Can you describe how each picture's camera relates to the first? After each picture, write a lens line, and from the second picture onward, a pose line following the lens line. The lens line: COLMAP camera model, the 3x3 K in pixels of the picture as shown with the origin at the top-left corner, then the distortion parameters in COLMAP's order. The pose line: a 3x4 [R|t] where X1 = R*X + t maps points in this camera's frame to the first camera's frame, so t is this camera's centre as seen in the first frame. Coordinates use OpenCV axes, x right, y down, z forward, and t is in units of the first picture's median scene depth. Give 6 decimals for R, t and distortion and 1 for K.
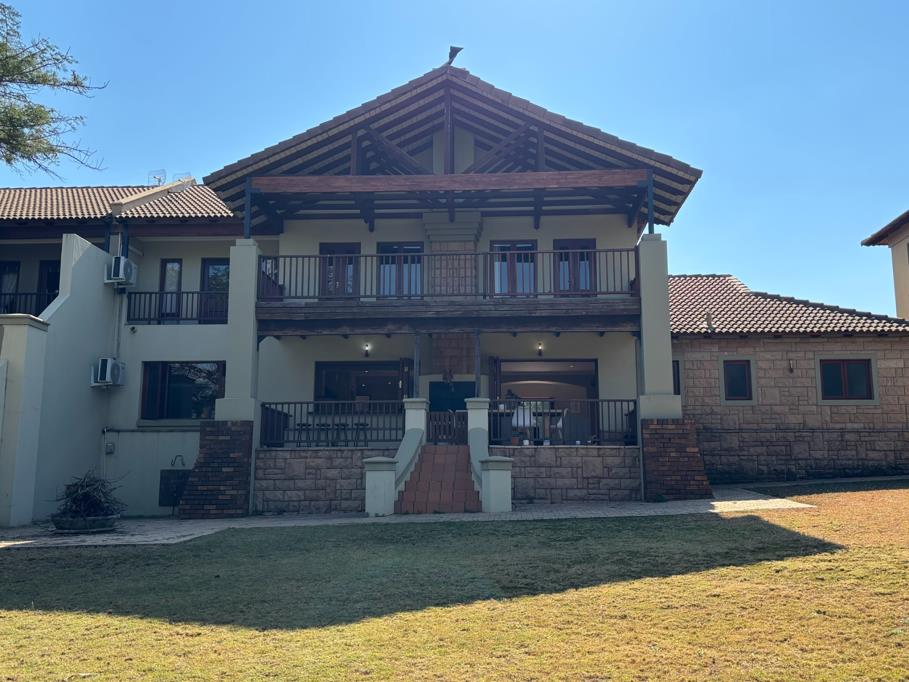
lens RADIAL K [[940.6, 0, 467.1], [0, 940.6, 339.6], [0, 0, 1]] dist [0.167469, -0.523619]
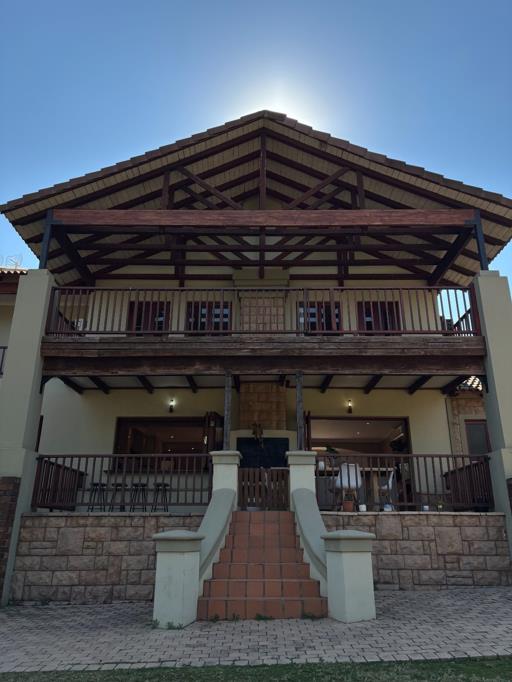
lens RADIAL K [[524.4, 0, 263.1], [0, 524.4, 343.4], [0, 0, 1]] dist [0.014281, 0.000980]
pose [[0.998643, 0.019036, 0.048482, -0.044345], [-0.009966, 0.983459, -0.180858, 0.050078], [-0.051123, 0.180129, 0.982314, 0.507595]]
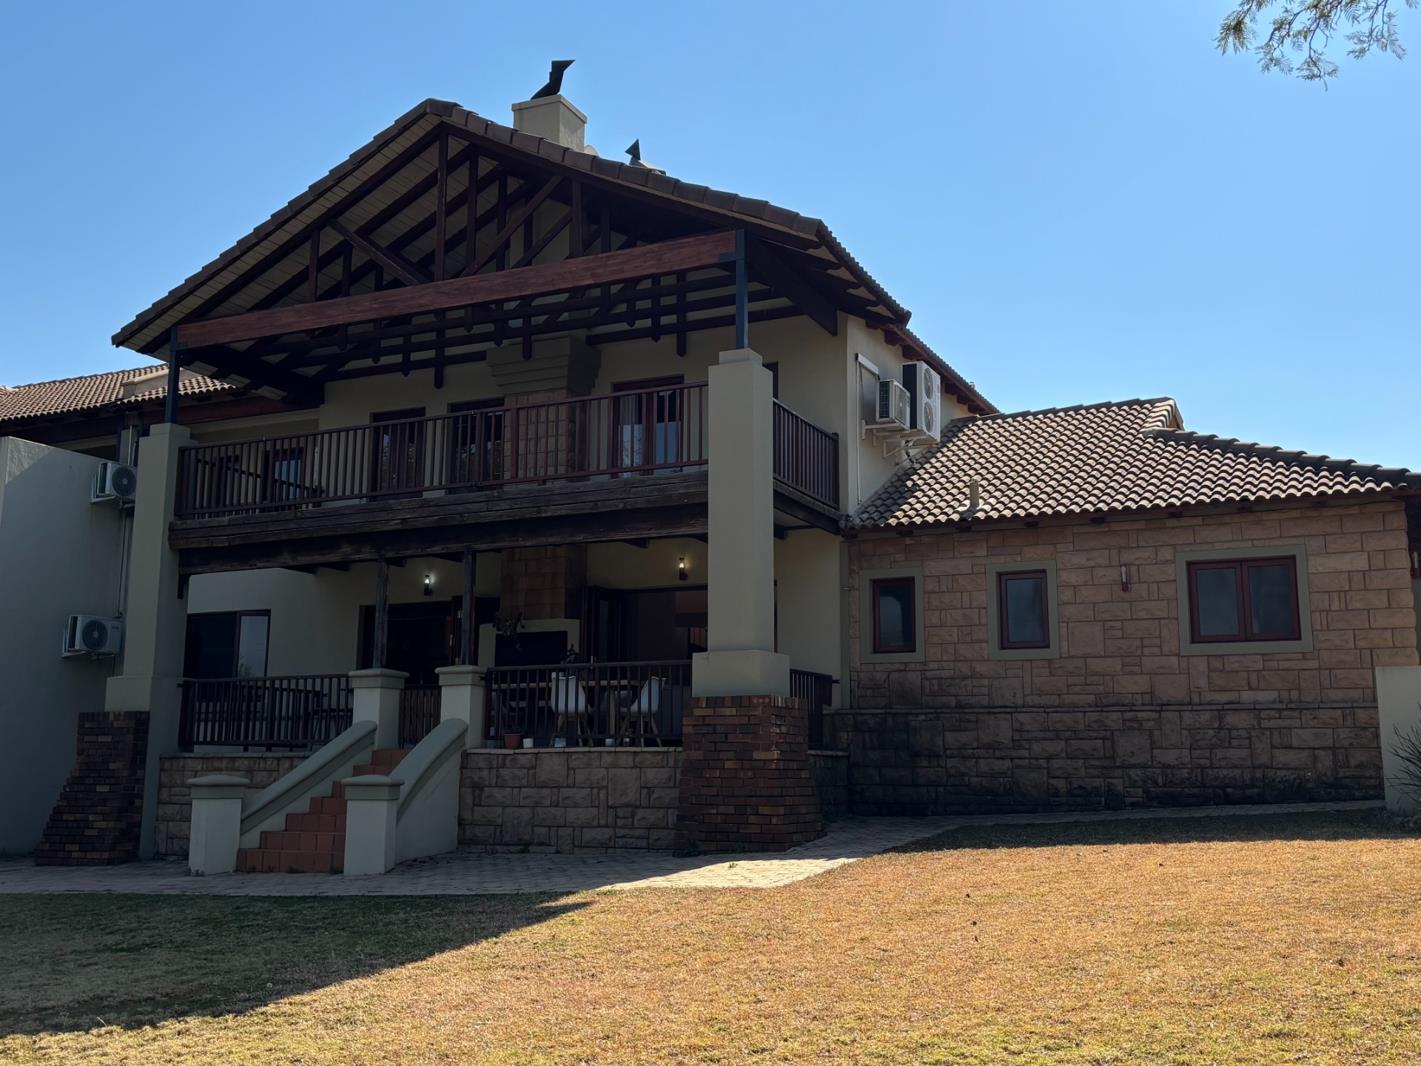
lens RADIAL K [[1470.4, 0, 730.3], [0, 1470.4, 530.9], [0, 0, 1]] dist [0.167469, -0.523619]
pose [[0.921317, -0.060025, -0.384151, 0.491309], [0.058364, 0.998167, -0.015990, 0.003842], [0.384406, -0.007688, 0.923132, 0.219995]]
